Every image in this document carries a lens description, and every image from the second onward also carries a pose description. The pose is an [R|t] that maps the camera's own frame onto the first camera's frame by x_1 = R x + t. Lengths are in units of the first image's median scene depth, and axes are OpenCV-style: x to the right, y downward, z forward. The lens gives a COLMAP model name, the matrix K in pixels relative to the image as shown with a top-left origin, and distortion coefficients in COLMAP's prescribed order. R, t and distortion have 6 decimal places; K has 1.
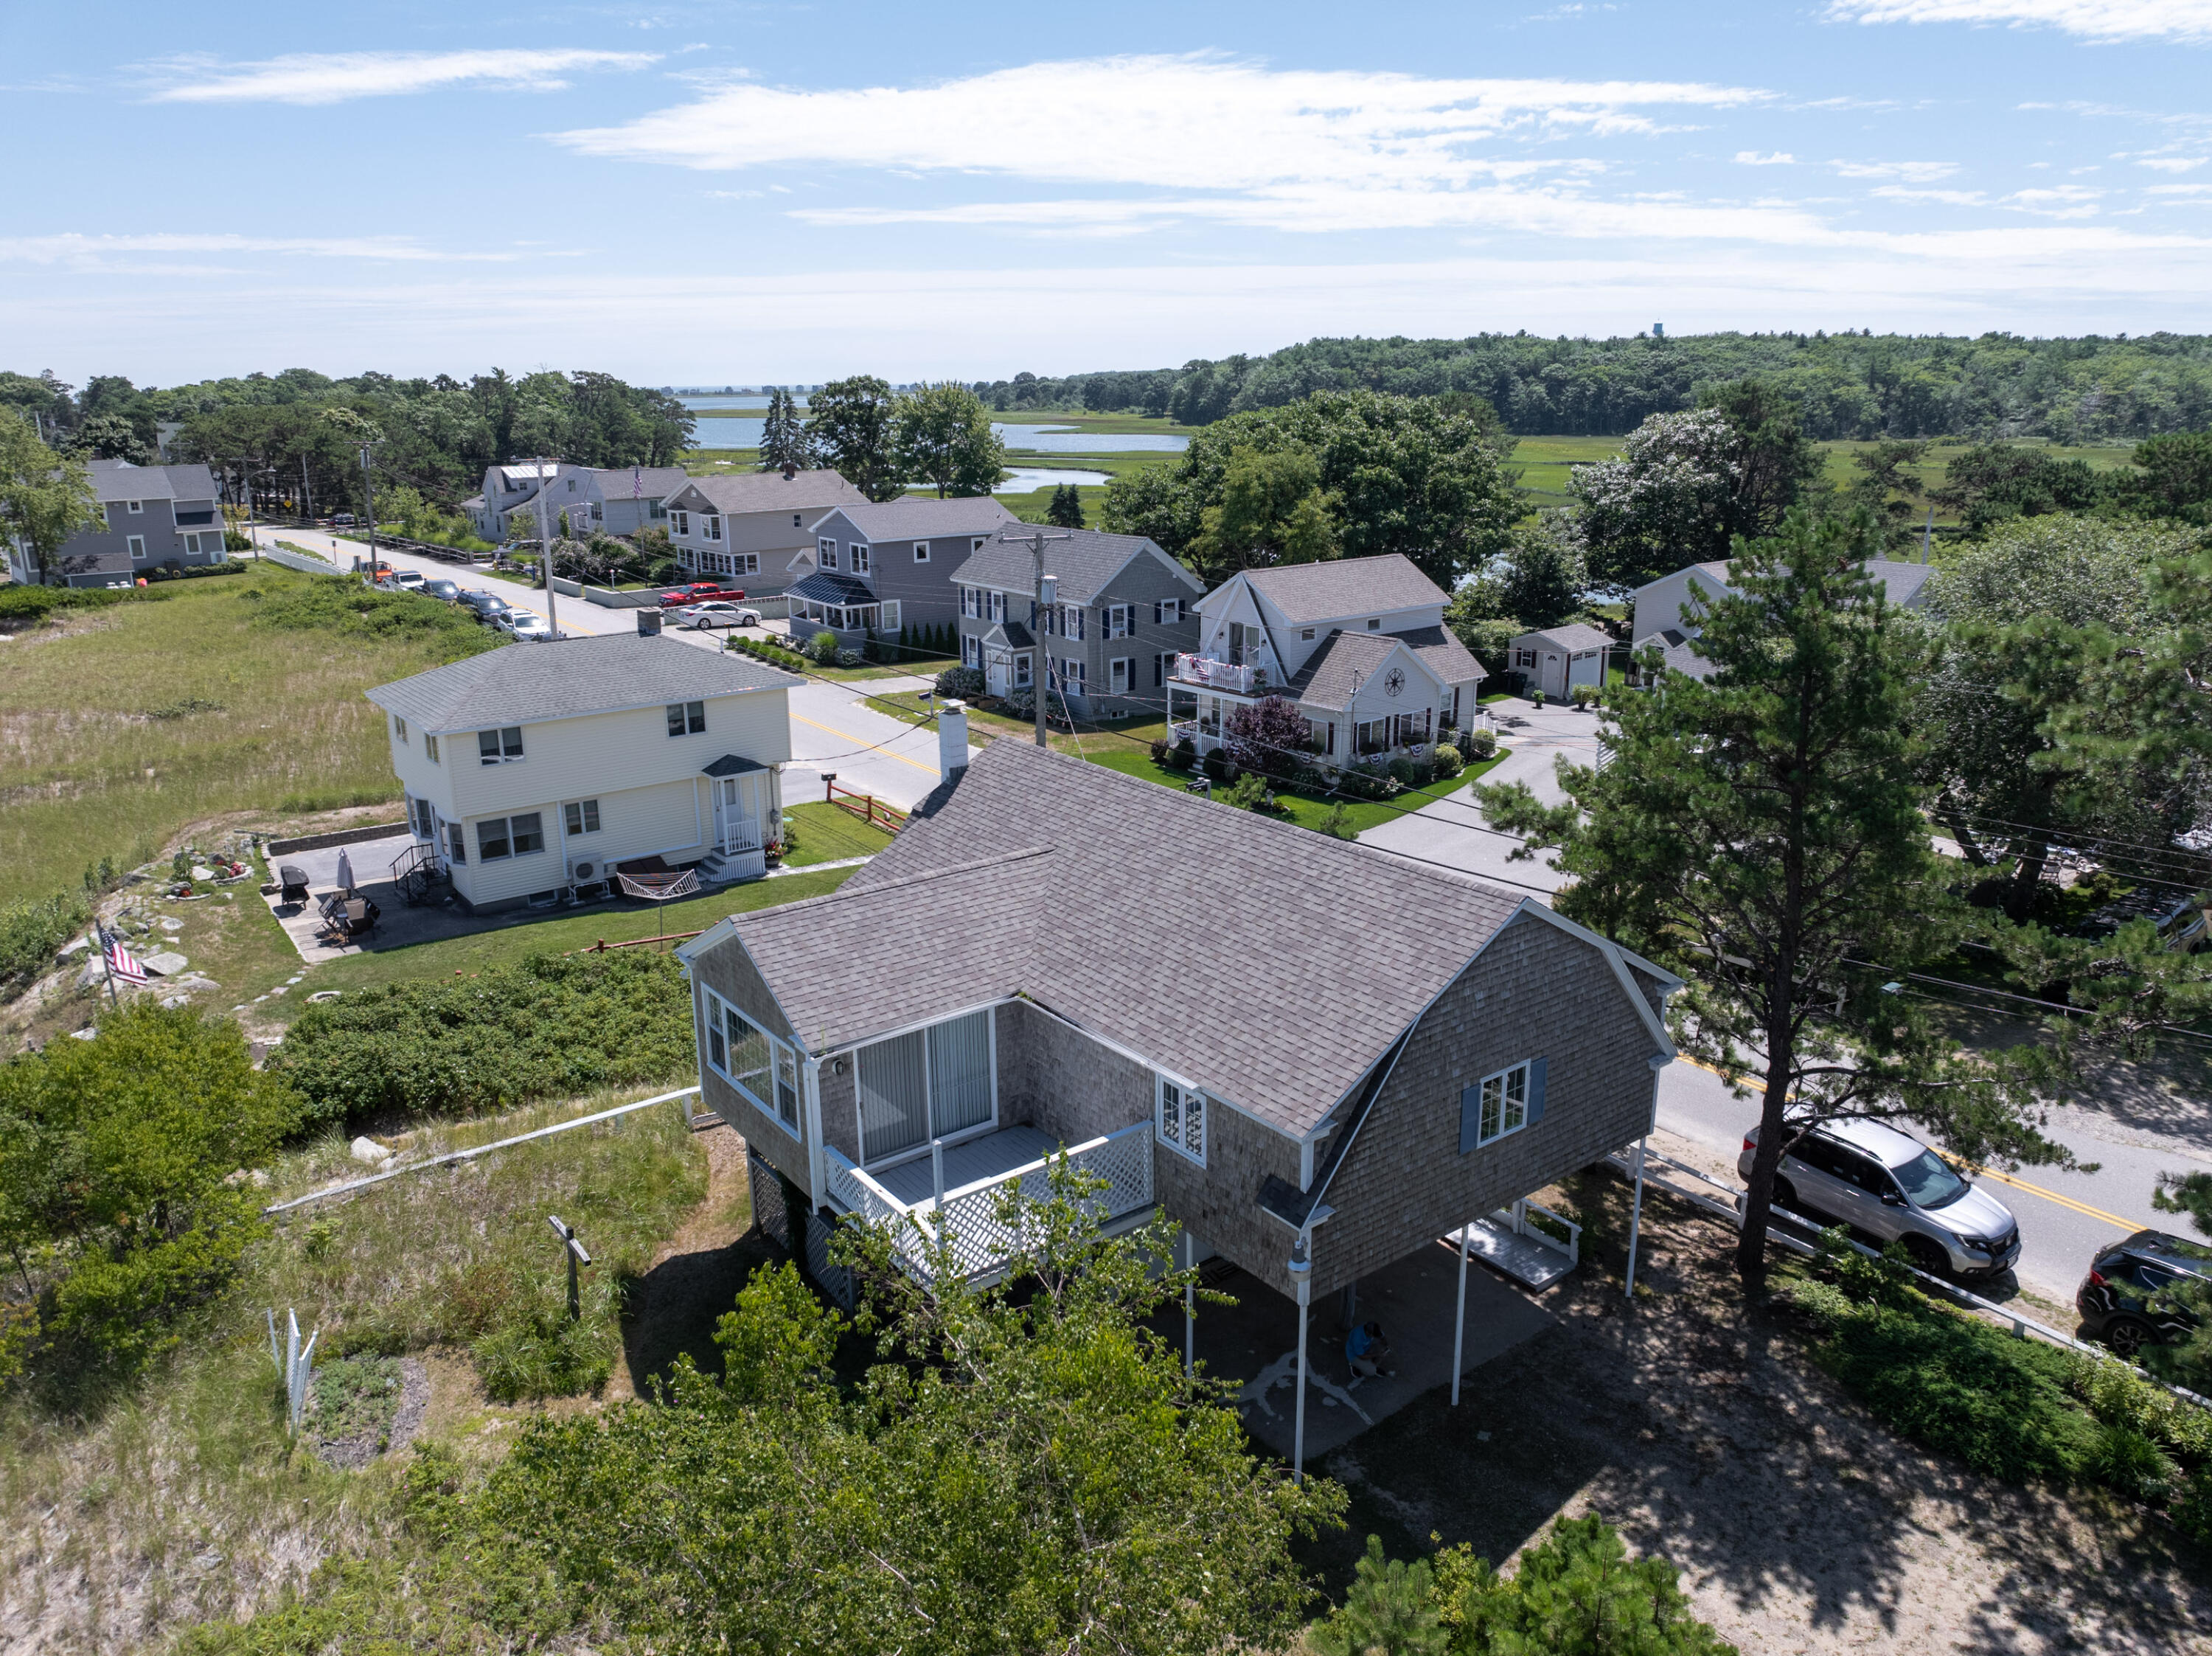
lens RADIAL K [[1555.3, 0, 1119.2], [0, 1555.3, 812.8], [0, 0, 1]] dist [-0.065411, 0.044631]
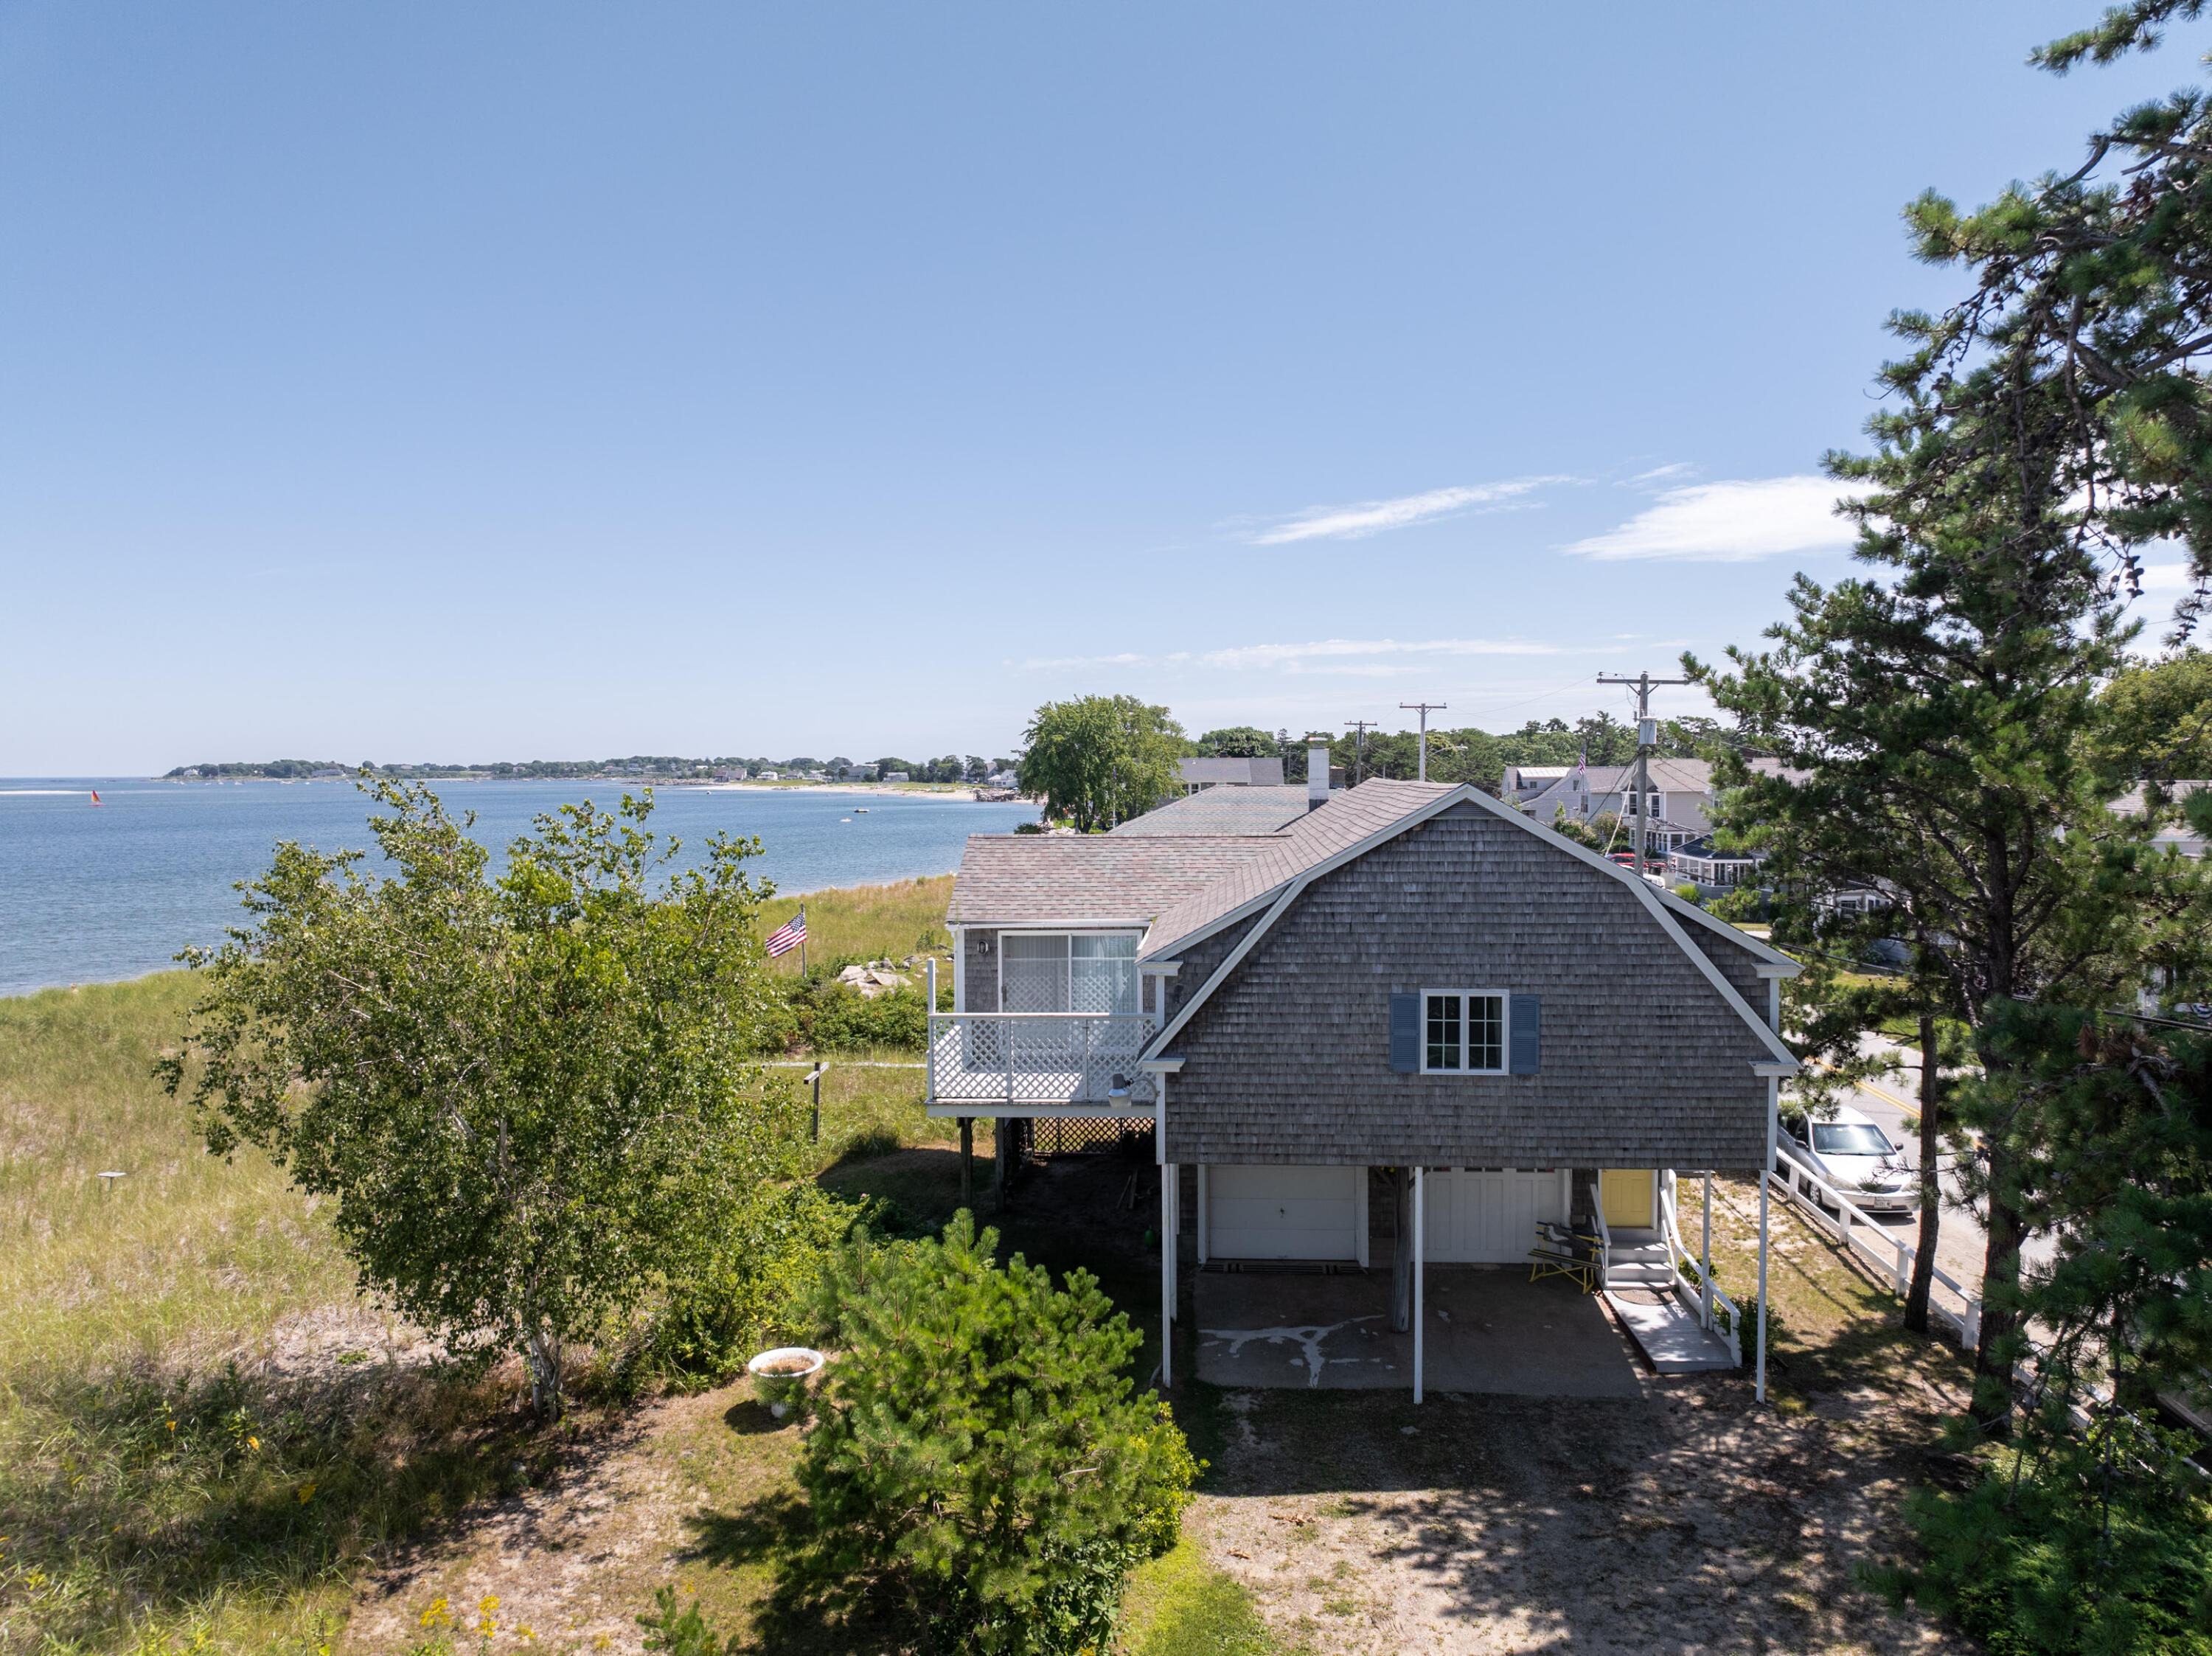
lens RADIAL K [[1543.1, 0, 1118.9], [0, 1543.1, 824.5], [0, 0, 1]] dist [-0.049127, 0.020443]
pose [[0.746342, 0.027378, -0.664999, 0.333084], [-0.179856, 0.970277, -0.161909, 0.122443], [0.640801, 0.240443, 0.729083, 0.101997]]
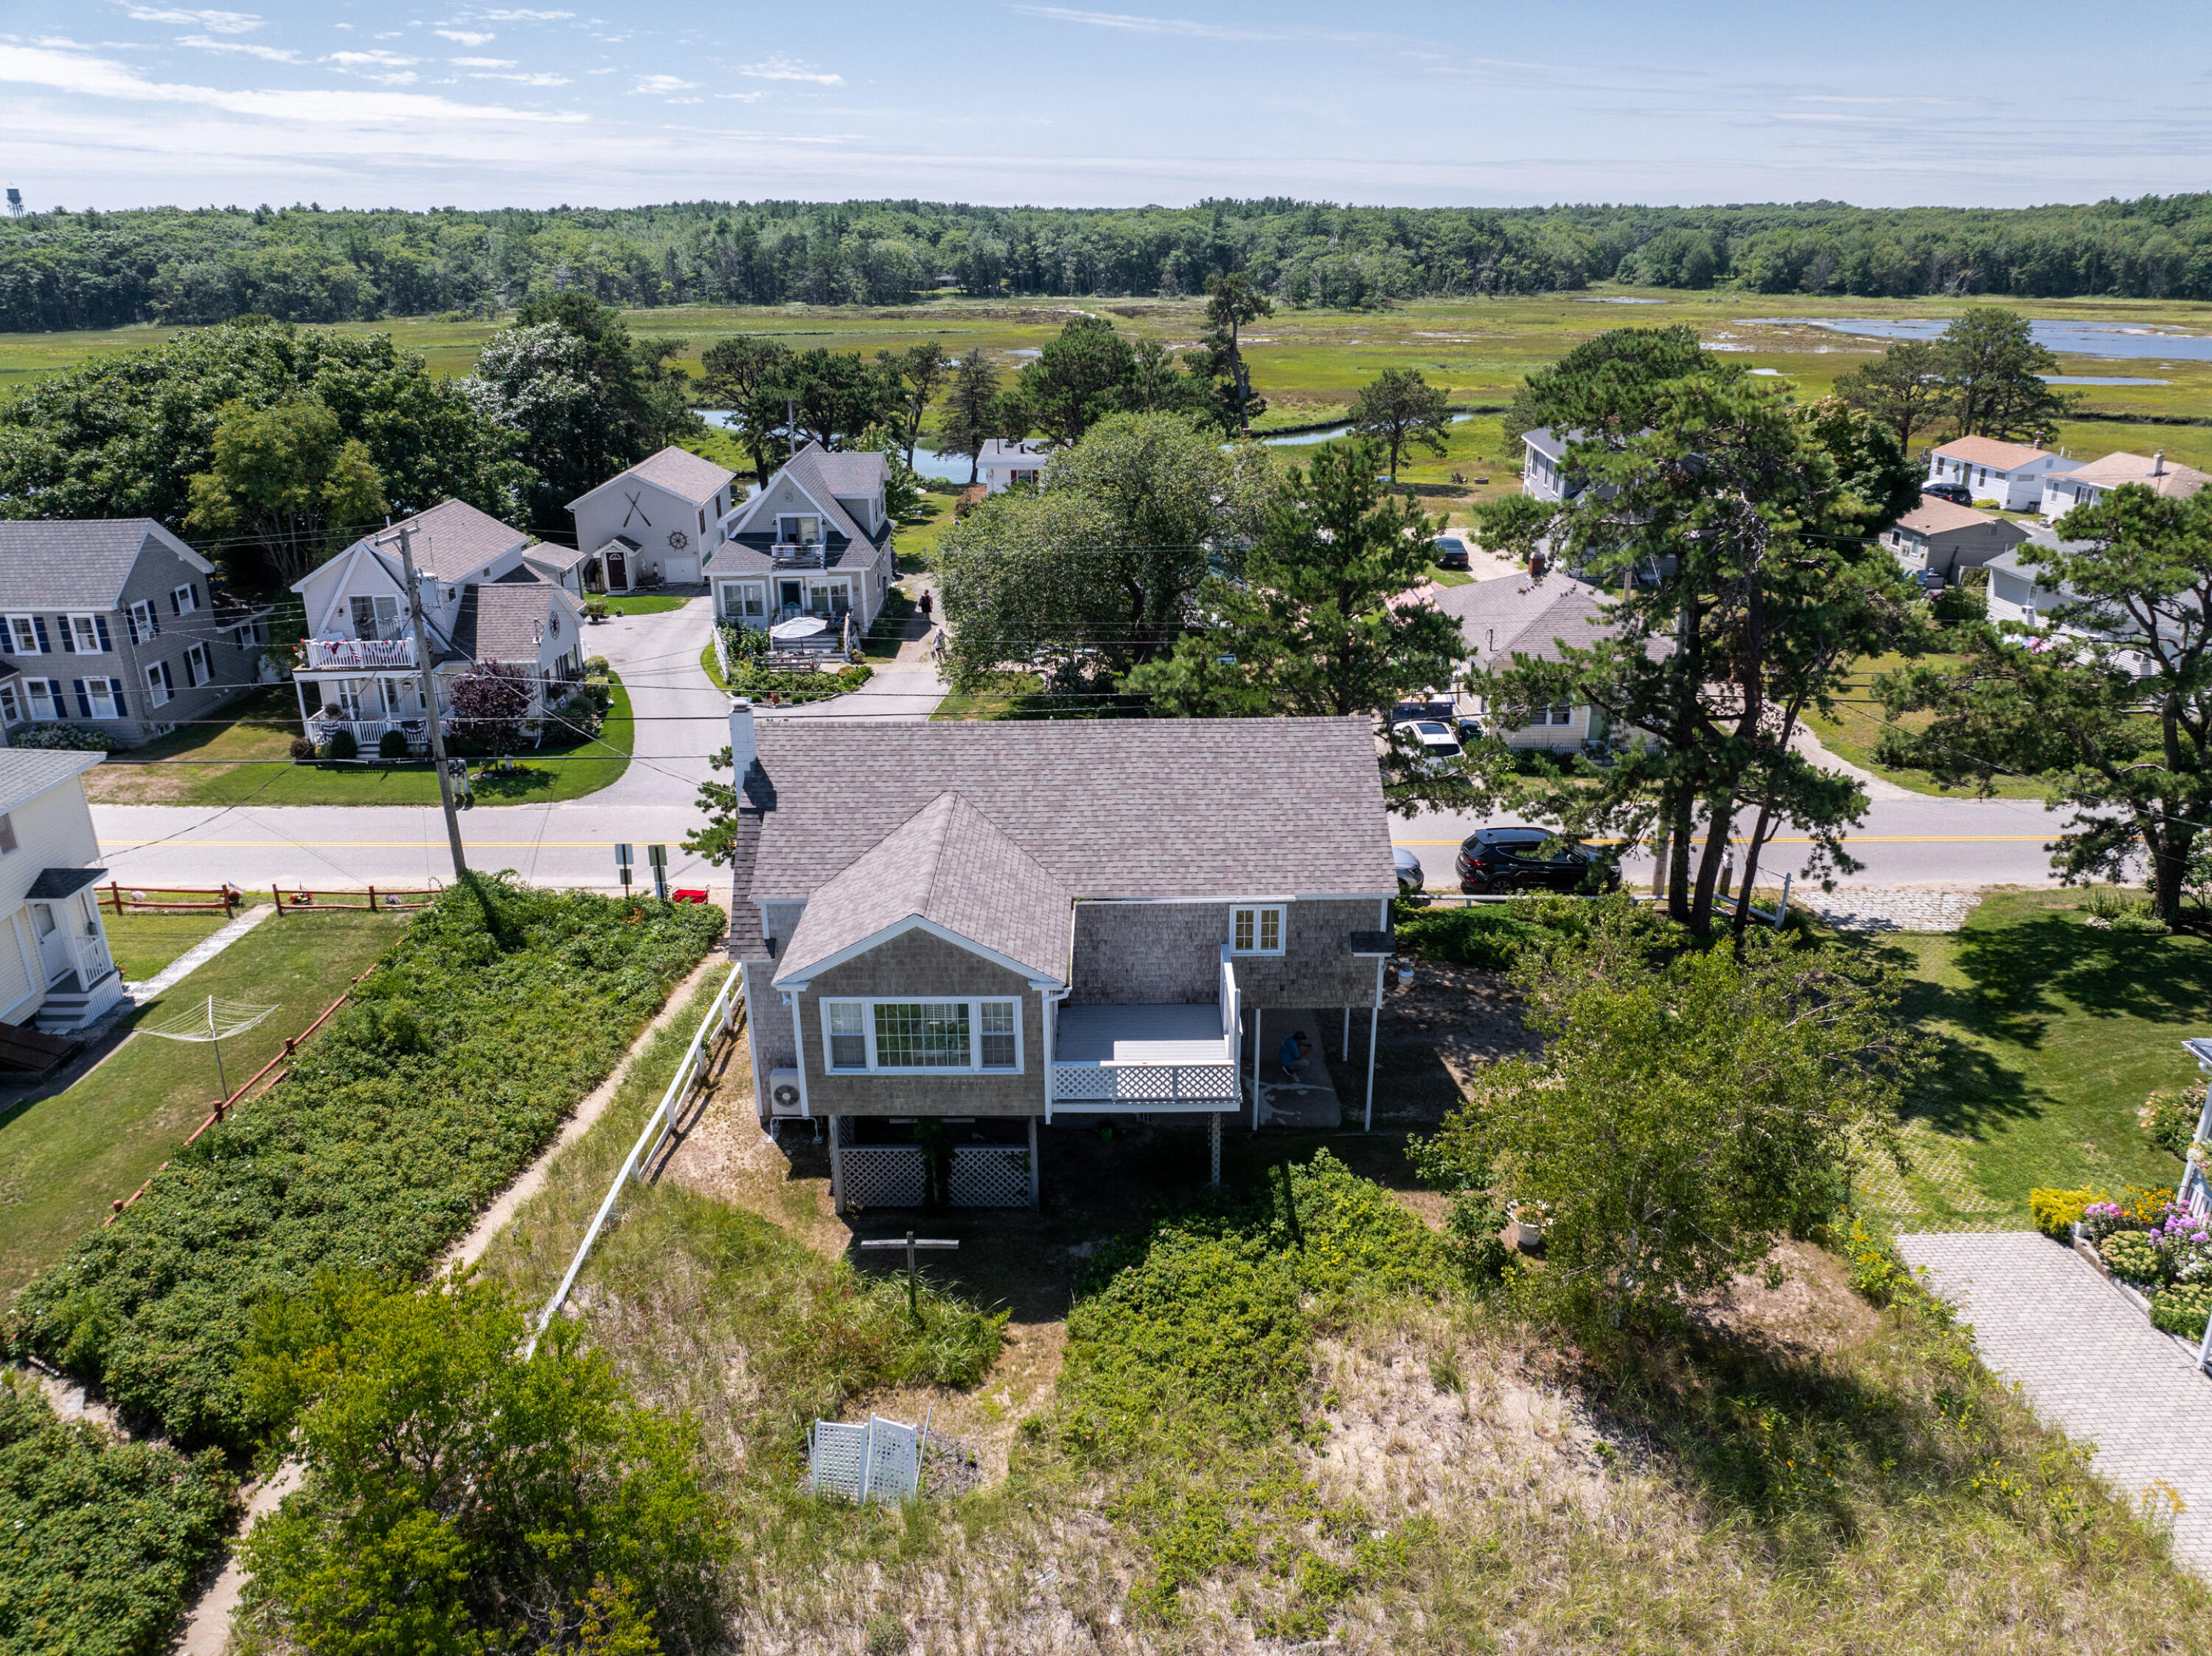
lens RADIAL K [[1543.1, 0, 1118.9], [0, 1543.1, 824.5], [0, 0, 1]] dist [-0.049127, 0.020443]
pose [[0.600009, -0.282912, 0.748298, -0.503613], [0.216942, 0.957872, 0.188195, -0.086751], [-0.770017, 0.049419, 0.636107, 0.101797]]
